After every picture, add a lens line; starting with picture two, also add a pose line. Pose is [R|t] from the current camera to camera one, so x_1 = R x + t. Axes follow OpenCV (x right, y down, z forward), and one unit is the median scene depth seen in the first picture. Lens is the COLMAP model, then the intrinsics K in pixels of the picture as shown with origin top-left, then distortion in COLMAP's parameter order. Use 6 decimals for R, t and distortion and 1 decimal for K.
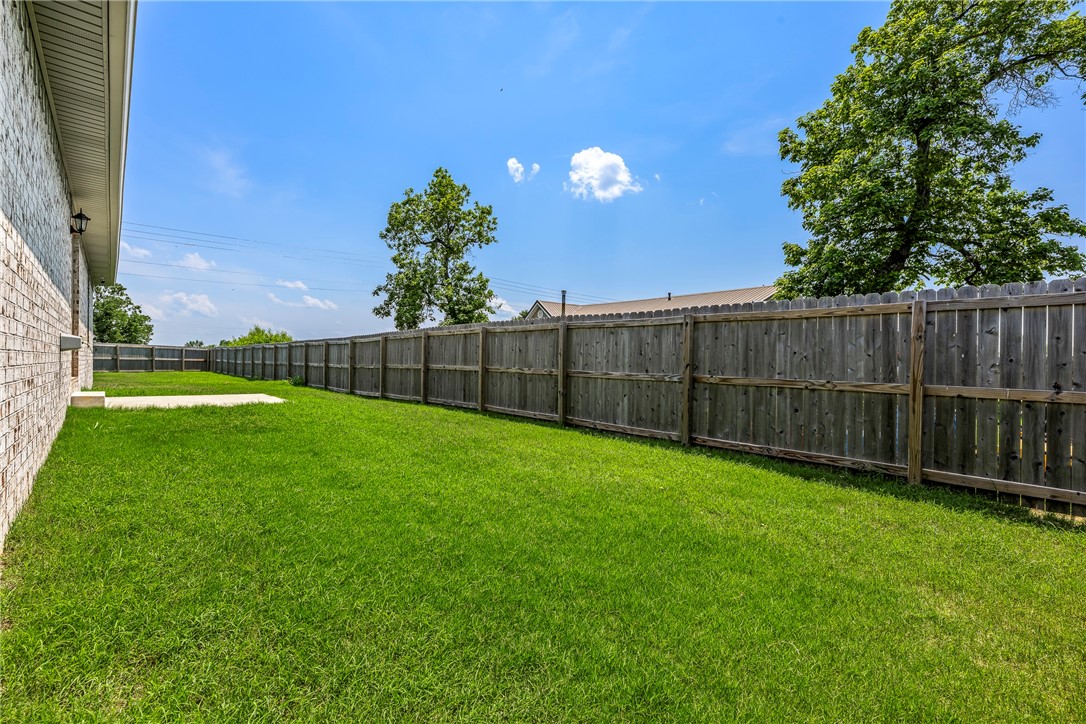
lens RADIAL K [[498.2, 0, 548.5], [0, 498.2, 363.0], [0, 0, 1]] dist [-0.002344, 0.000787]
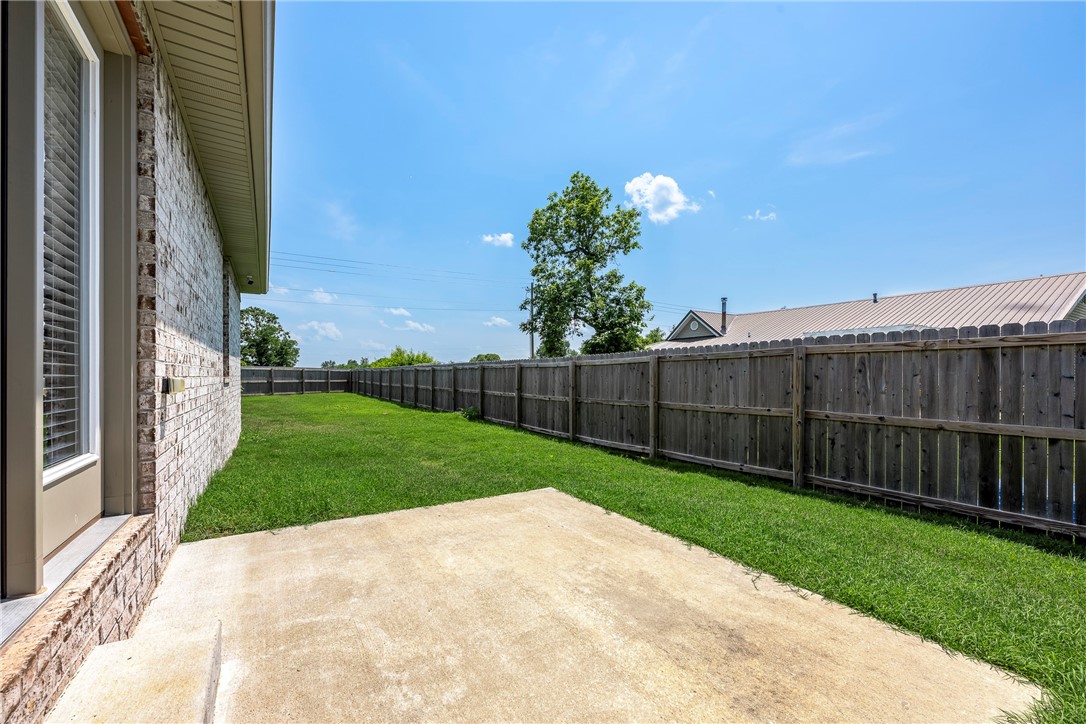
lens RADIAL K [[444.5, 0, 543.7], [0, 444.5, 370.2], [0, 0, 1]] dist [-0.013961, 0.000003]
pose [[0.986622, -0.014747, -0.162358, -0.158623], [0.013016, 0.999847, -0.011722, -0.013226], [0.162506, 0.009452, 0.986662, 0.182973]]
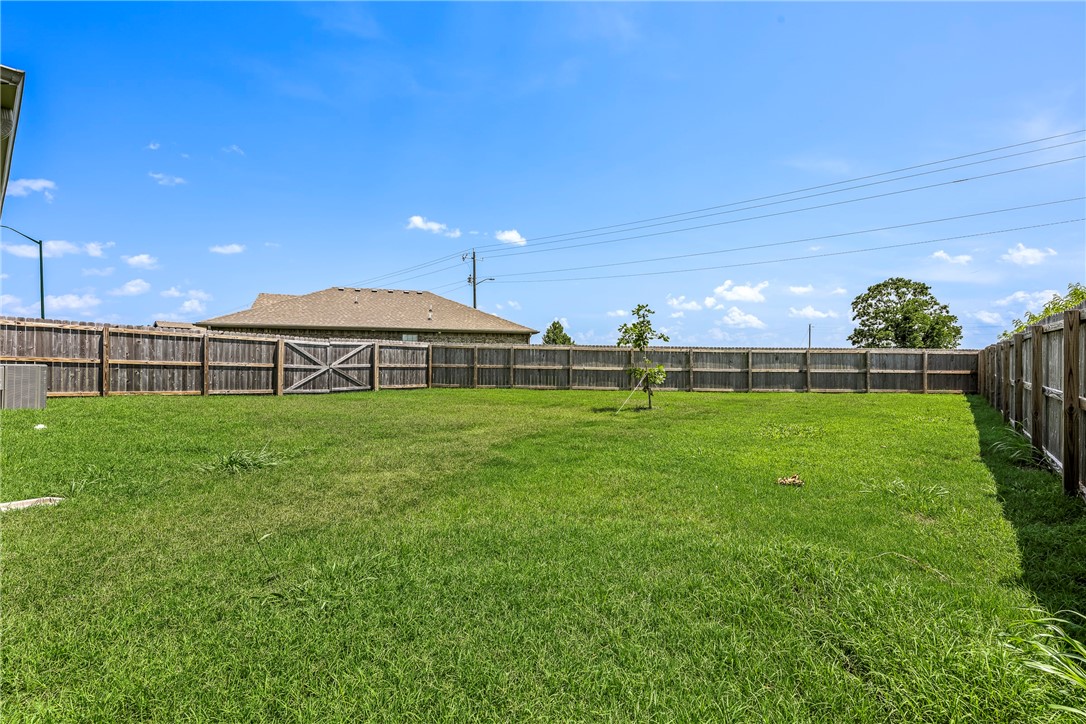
lens RADIAL K [[498.2, 0, 553.1], [0, 498.2, 363.5], [0, 0, 1]] dist [-0.002344, 0.000787]
pose [[0.169005, -0.015878, -0.985487, -0.271972], [0.000682, 0.999872, -0.015993, -0.007970], [0.985615, 0.002031, 0.168994, 0.522556]]
